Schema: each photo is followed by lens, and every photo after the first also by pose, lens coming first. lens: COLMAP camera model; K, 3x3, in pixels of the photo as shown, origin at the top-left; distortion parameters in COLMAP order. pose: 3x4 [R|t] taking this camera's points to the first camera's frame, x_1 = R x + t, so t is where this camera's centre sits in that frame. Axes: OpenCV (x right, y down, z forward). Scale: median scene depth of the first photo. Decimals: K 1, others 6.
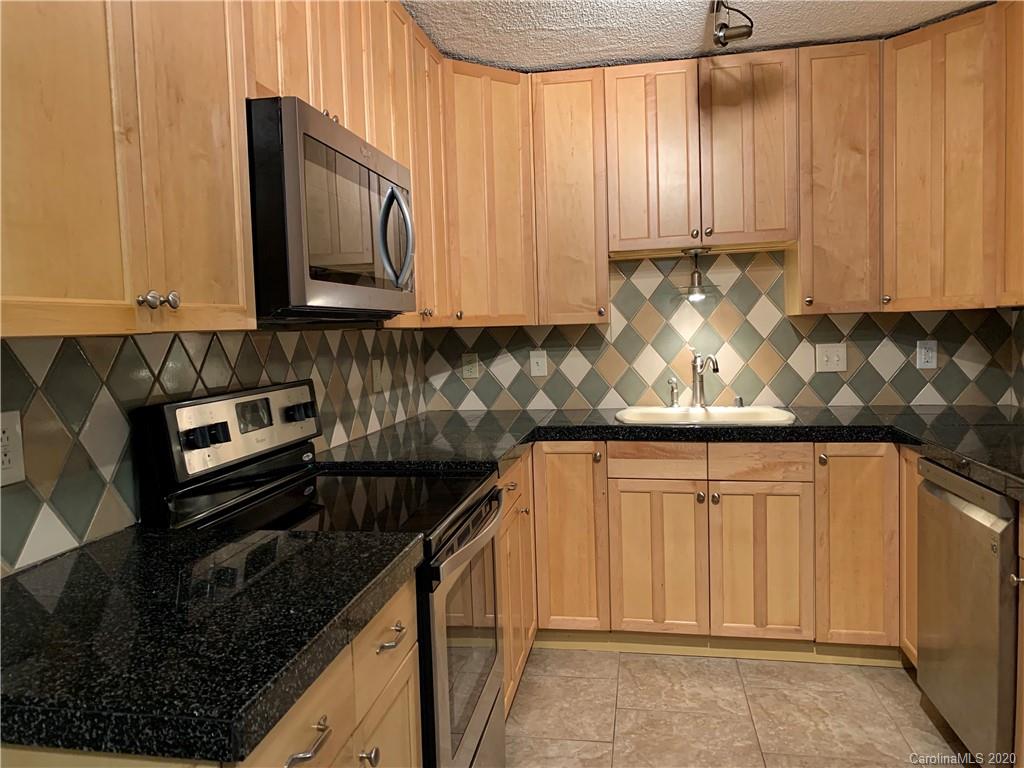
lens RADIAL K [[793.8, 0, 490.6], [0, 793.8, 387.9], [0, 0, 1]] dist [-0.009676, -0.010820]
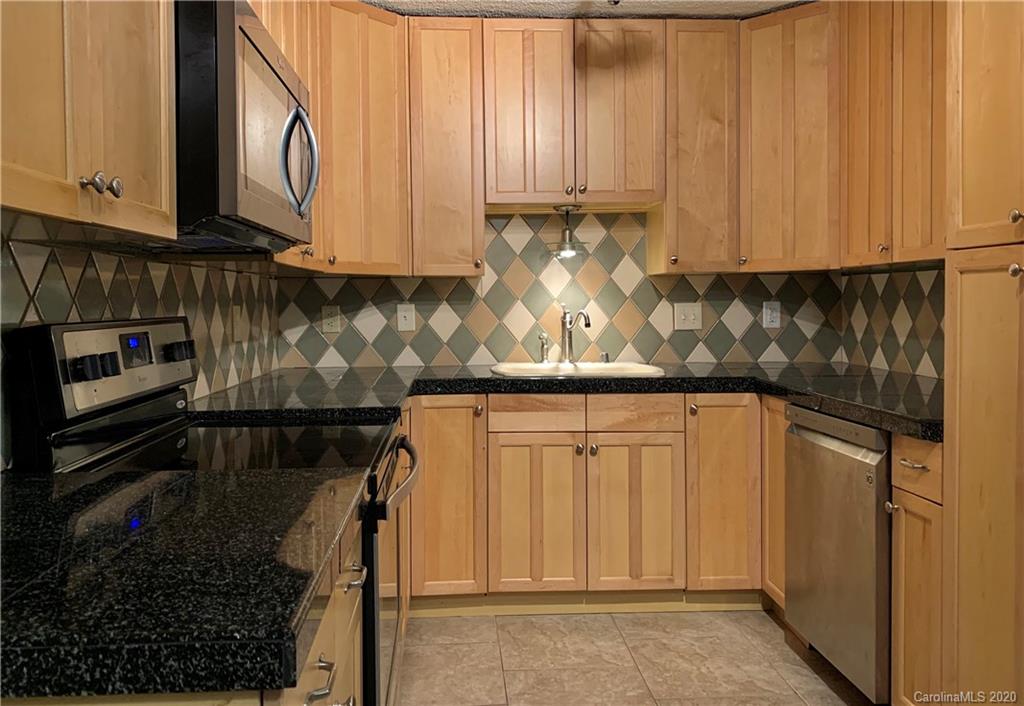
lens RADIAL K [[820.3, 0, 506.9], [0, 820.3, 326.5], [0, 0, 1]] dist [0.044777, -0.115923]
pose [[0.966552, 0.017350, 0.255882, -0.088447], [-0.004844, 0.998766, -0.049422, 0.033284], [-0.256424, 0.046530, 0.965444, 0.015091]]
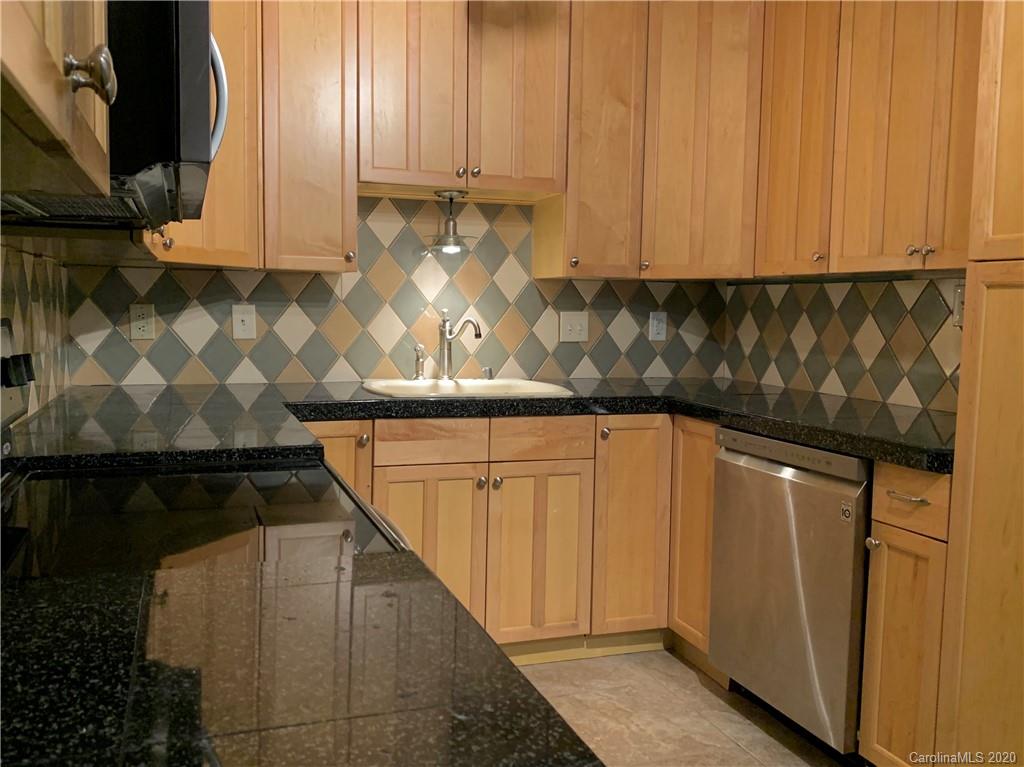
lens RADIAL K [[866.1, 0, 512.0], [0, 866.1, 383.5], [0, 0, 1]] dist [0.123874, -0.350206]
pose [[0.851703, 0.000164, 0.524024, -0.186372], [-0.005653, 0.999945, 0.008876, 0.022274], [-0.523994, -0.010522, 0.851657, 0.186785]]
